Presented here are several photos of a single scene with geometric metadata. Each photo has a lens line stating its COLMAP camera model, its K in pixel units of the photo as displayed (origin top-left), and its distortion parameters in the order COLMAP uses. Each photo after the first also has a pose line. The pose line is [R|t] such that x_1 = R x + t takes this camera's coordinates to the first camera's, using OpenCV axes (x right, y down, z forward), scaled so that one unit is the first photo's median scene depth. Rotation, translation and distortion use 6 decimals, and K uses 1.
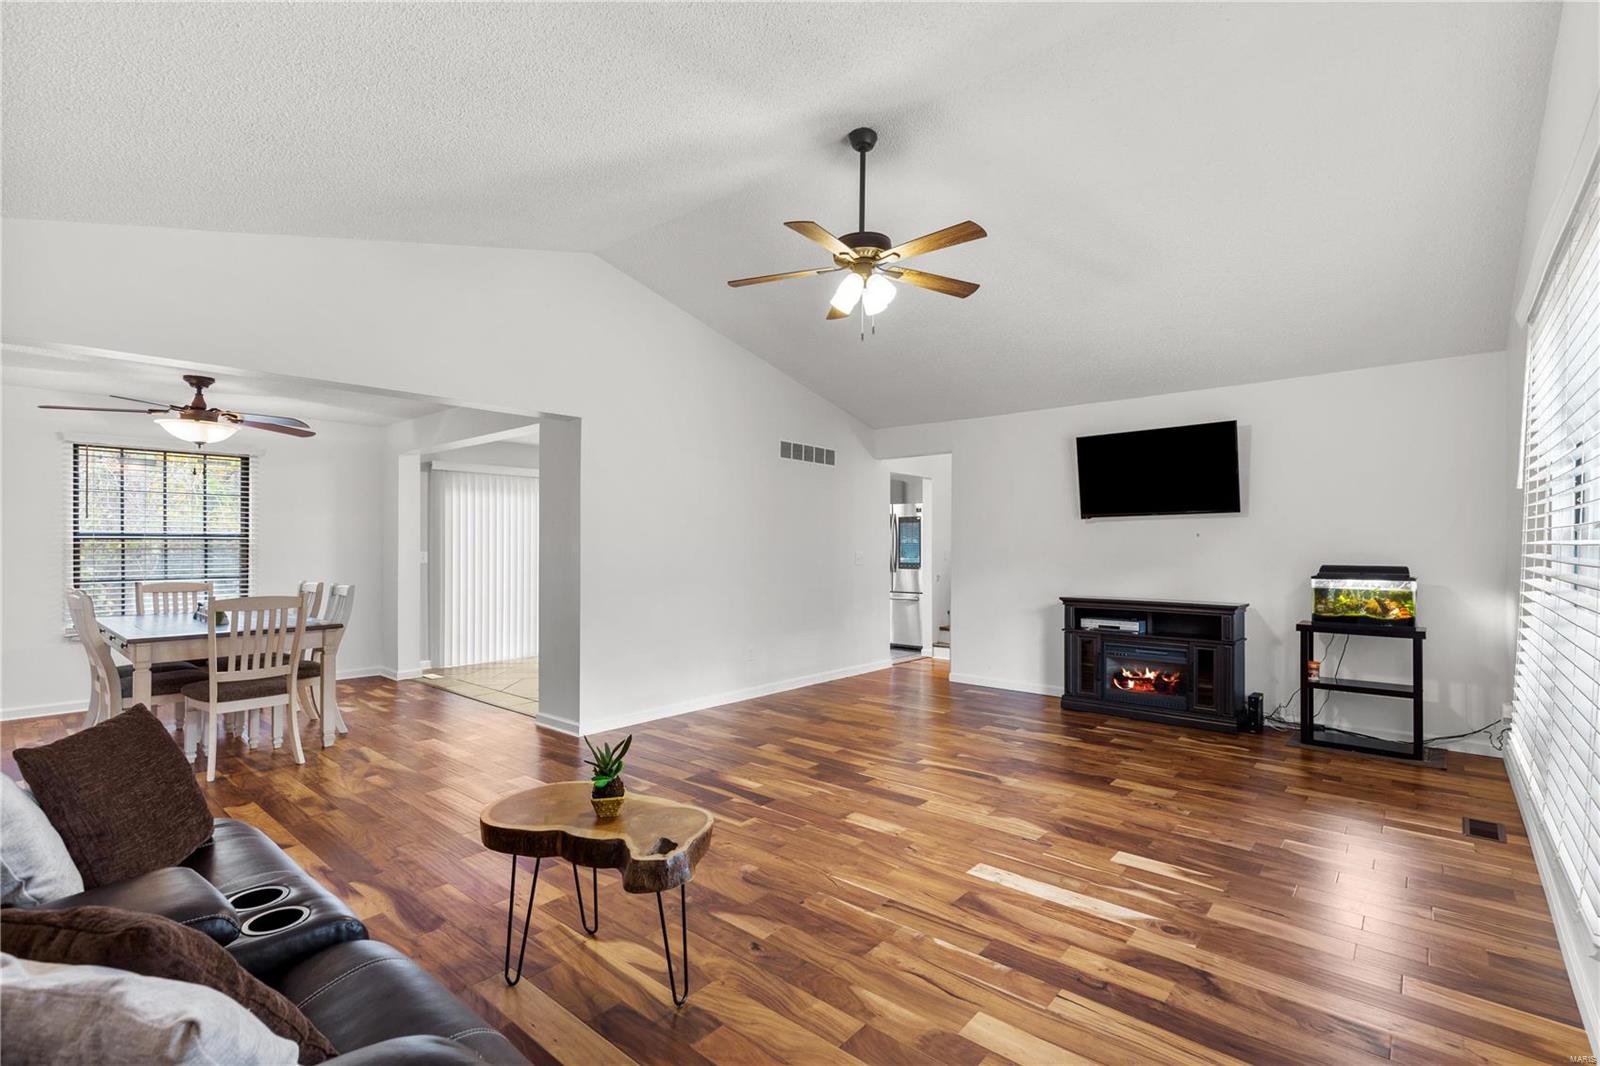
lens RADIAL K [[723.0, 0, 844.2], [0, 723.0, 592.0], [0, 0, 1]] dist [0.000622, 0.000095]
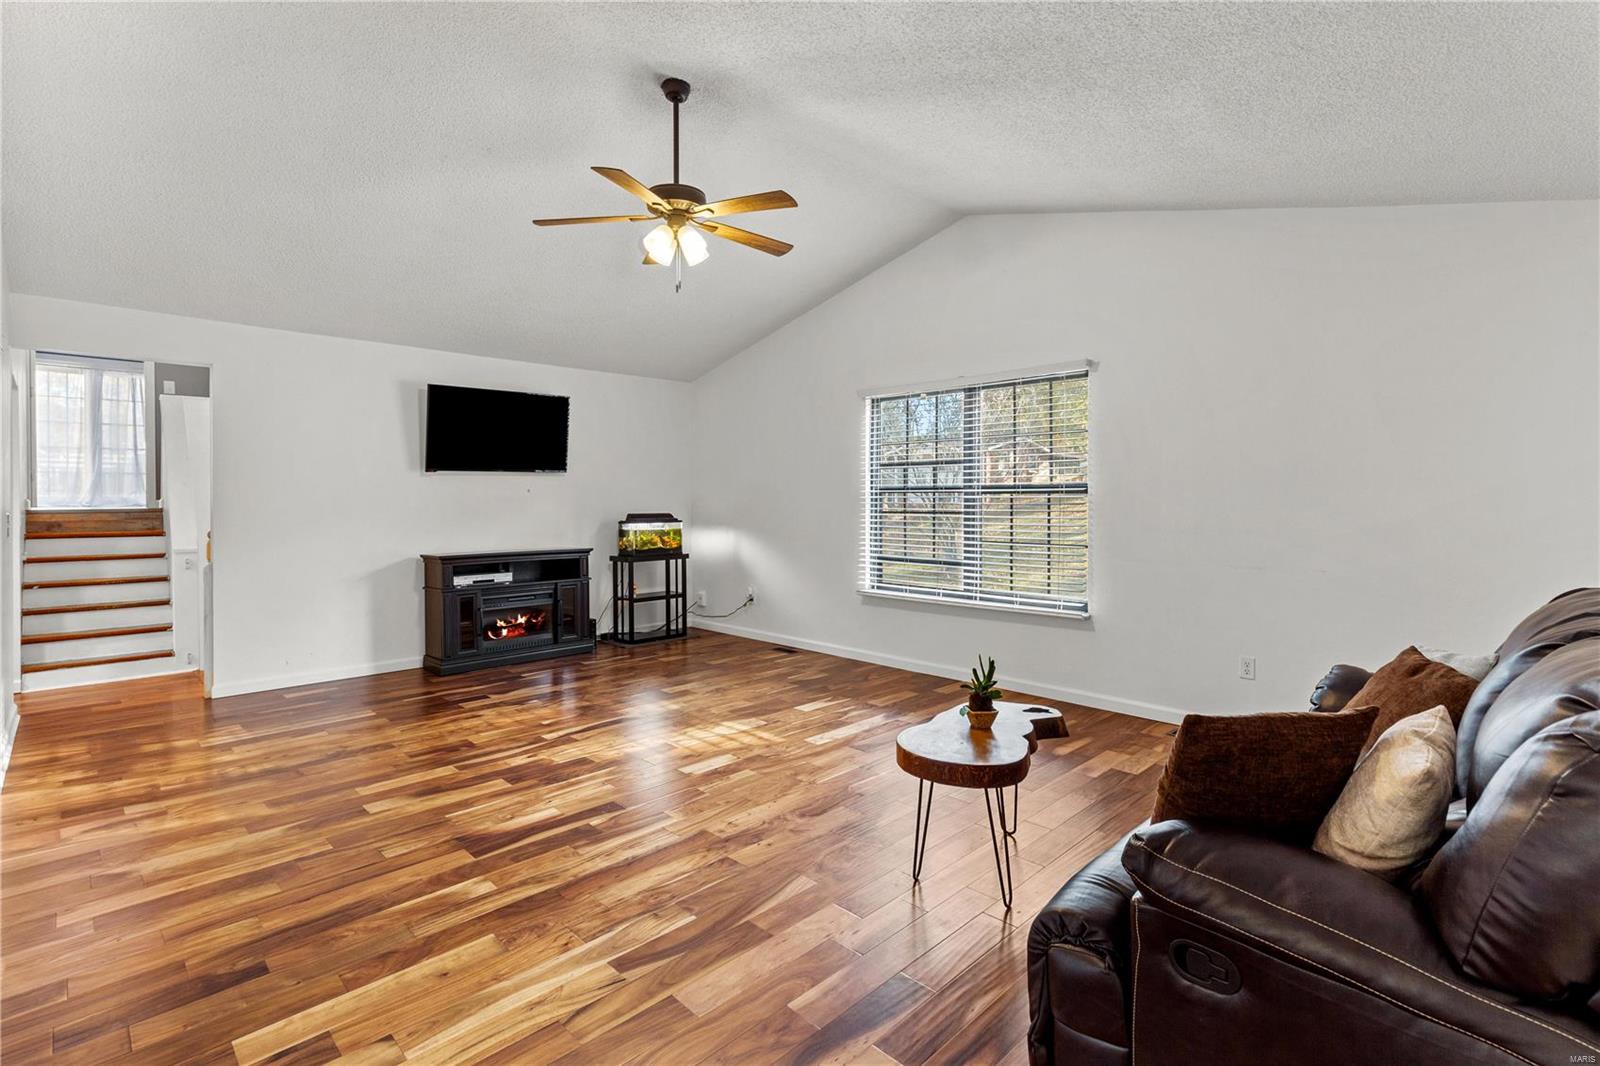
lens RADIAL K [[727.7, 0, 813.5], [0, 727.7, 524.5], [0, 0, 1]] dist [0.002284, 0.000325]
pose [[0.109302, -0.036289, 0.993346, -0.700413], [0.066598, 0.997355, 0.029108, -0.034514], [-0.991775, 0.062973, 0.111429, 0.506925]]
